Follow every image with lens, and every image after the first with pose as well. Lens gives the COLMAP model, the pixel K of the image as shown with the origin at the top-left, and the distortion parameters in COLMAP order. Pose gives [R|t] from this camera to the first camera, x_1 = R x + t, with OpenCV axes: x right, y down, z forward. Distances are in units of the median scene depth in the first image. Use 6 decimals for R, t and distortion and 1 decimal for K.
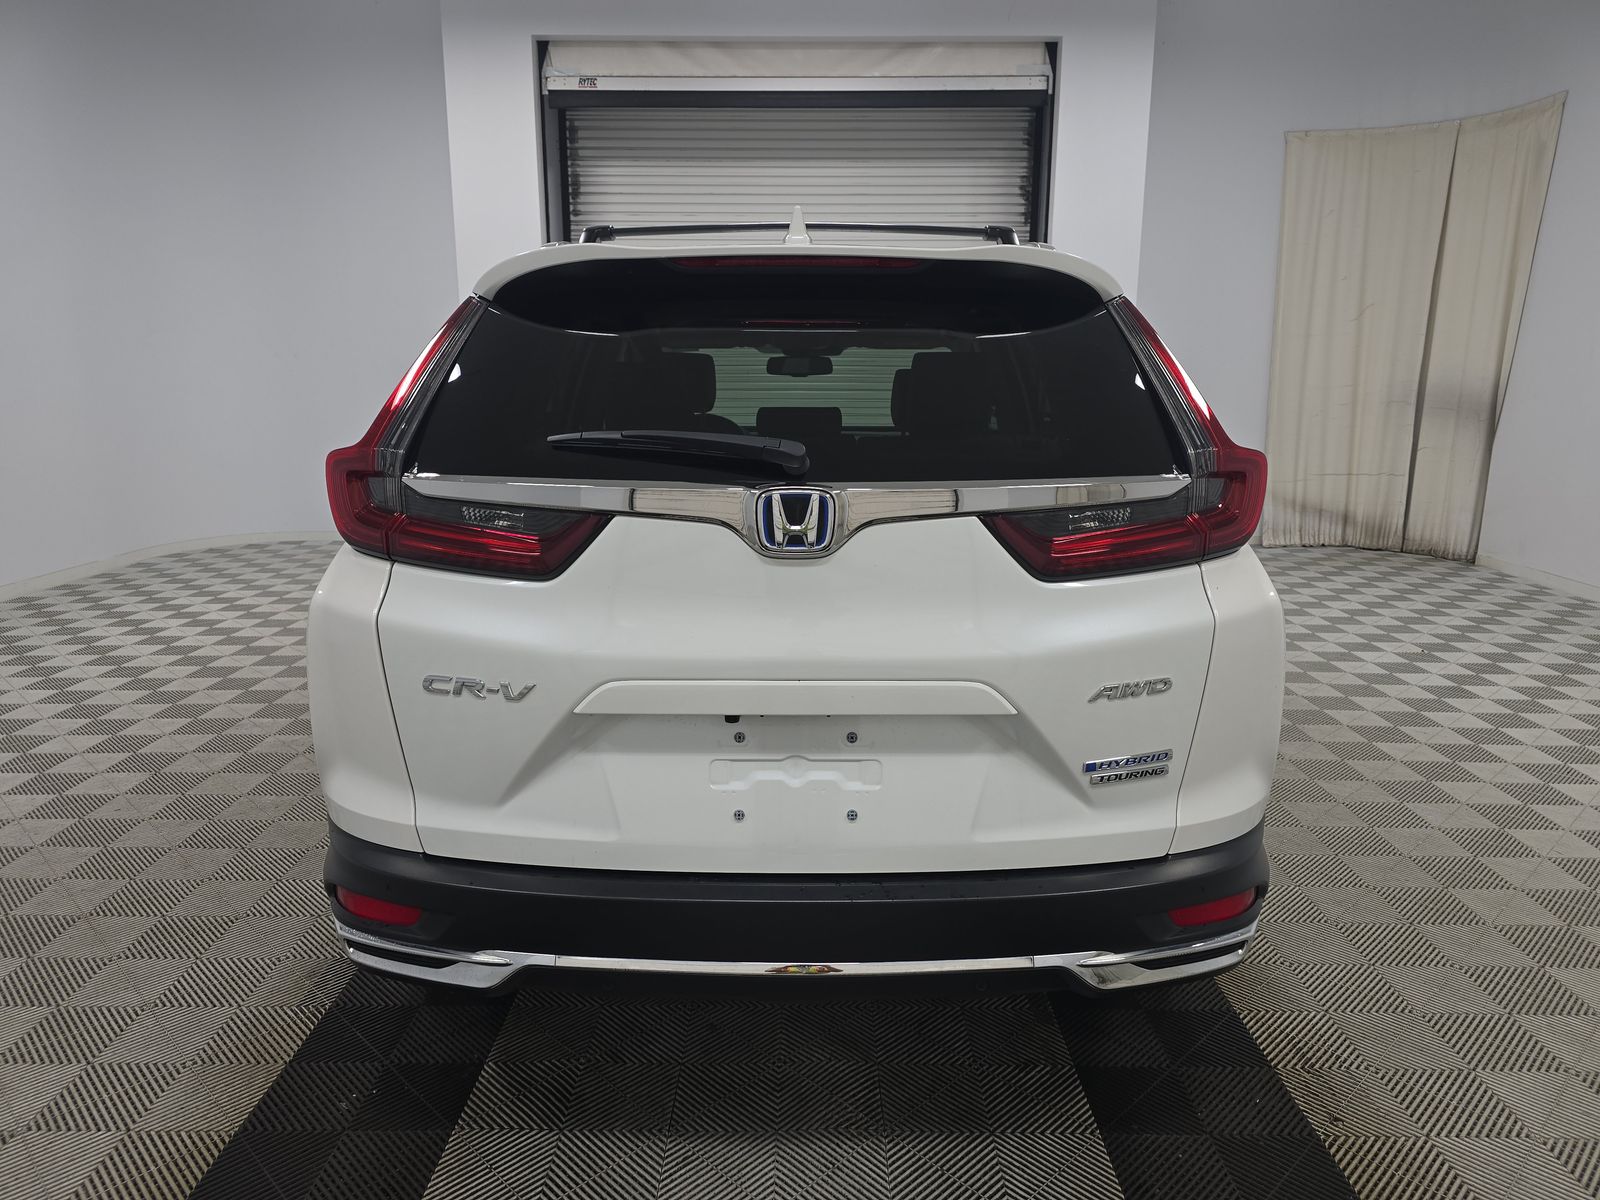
lens RADIAL K [[1074.7, 0, 800.0], [0, 1074.7, 600.0], [0, 0, 1]] dist [0.039126, -0.025308]
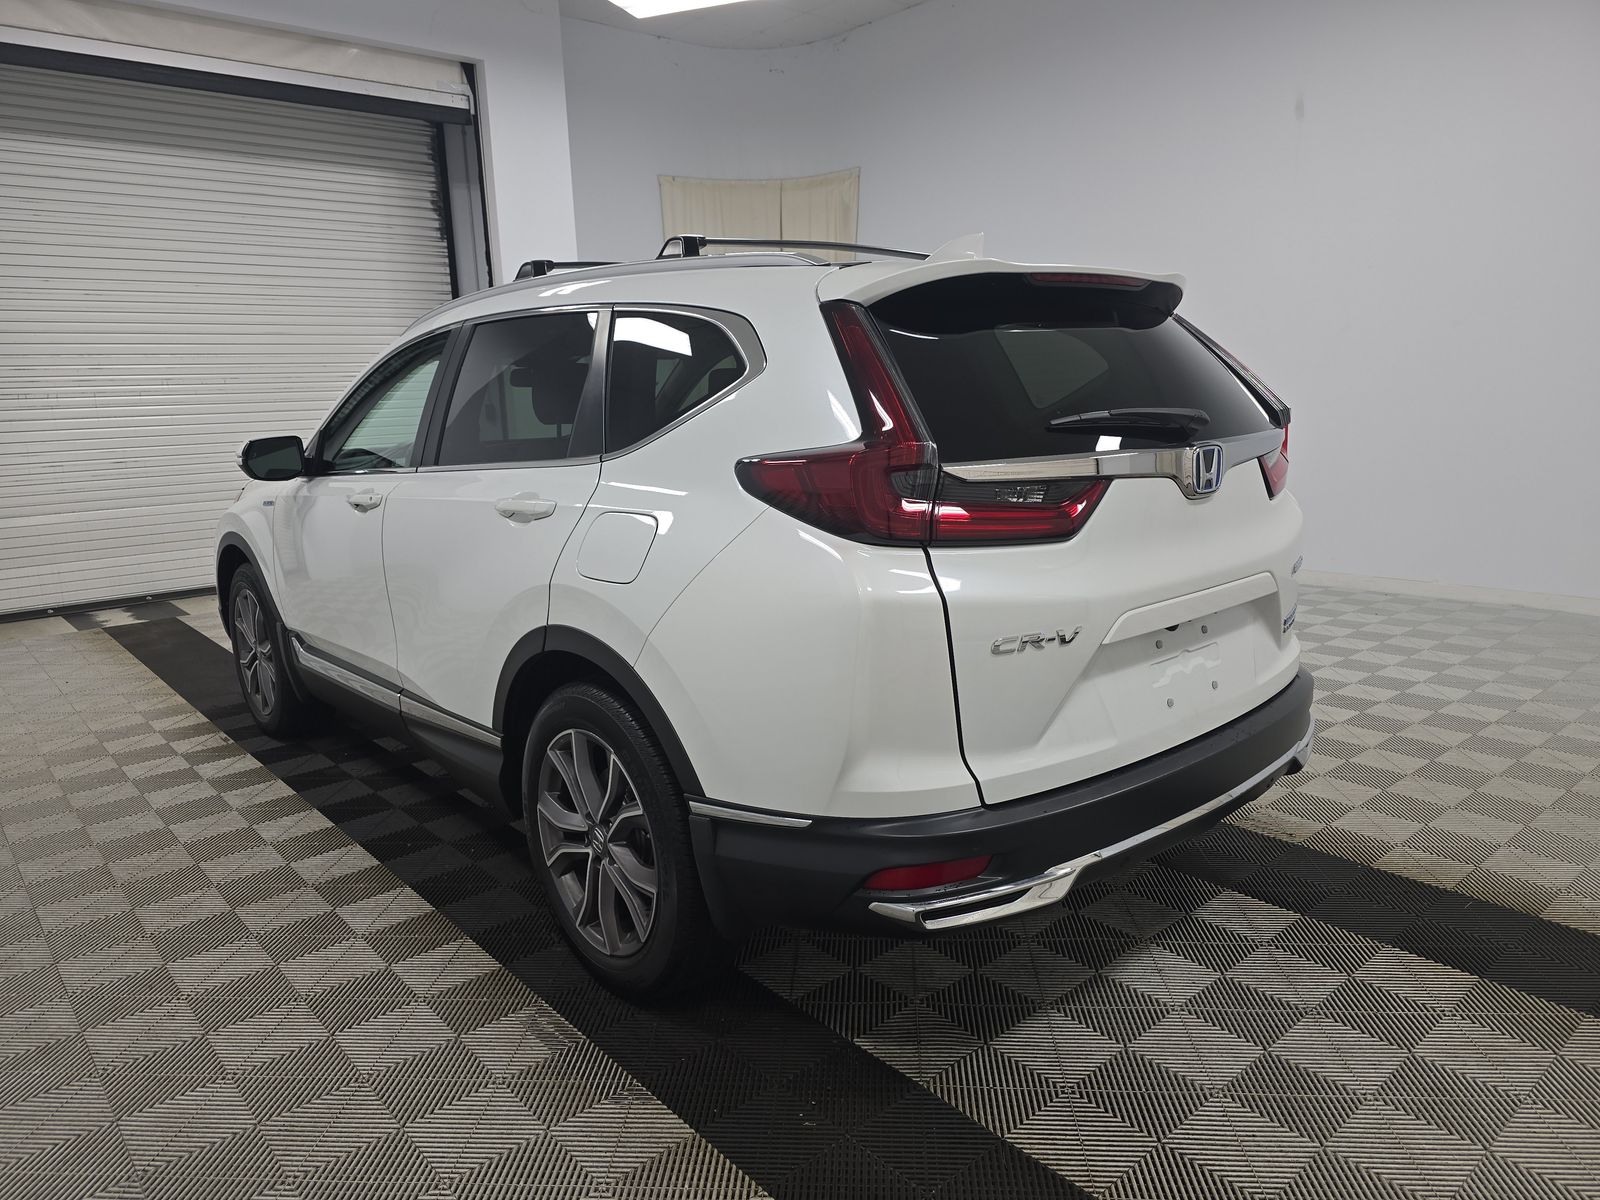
lens RADIAL K [[1084.7, 0, 800.0], [0, 1084.7, 600.0], [0, 0, 1]] dist [0.023038, -0.006546]
pose [[0.750602, -0.155297, 0.642245, -0.267612], [0.167835, 0.984920, 0.042005, -0.011469], [-0.639083, 0.076262, 0.765347, 0.059948]]
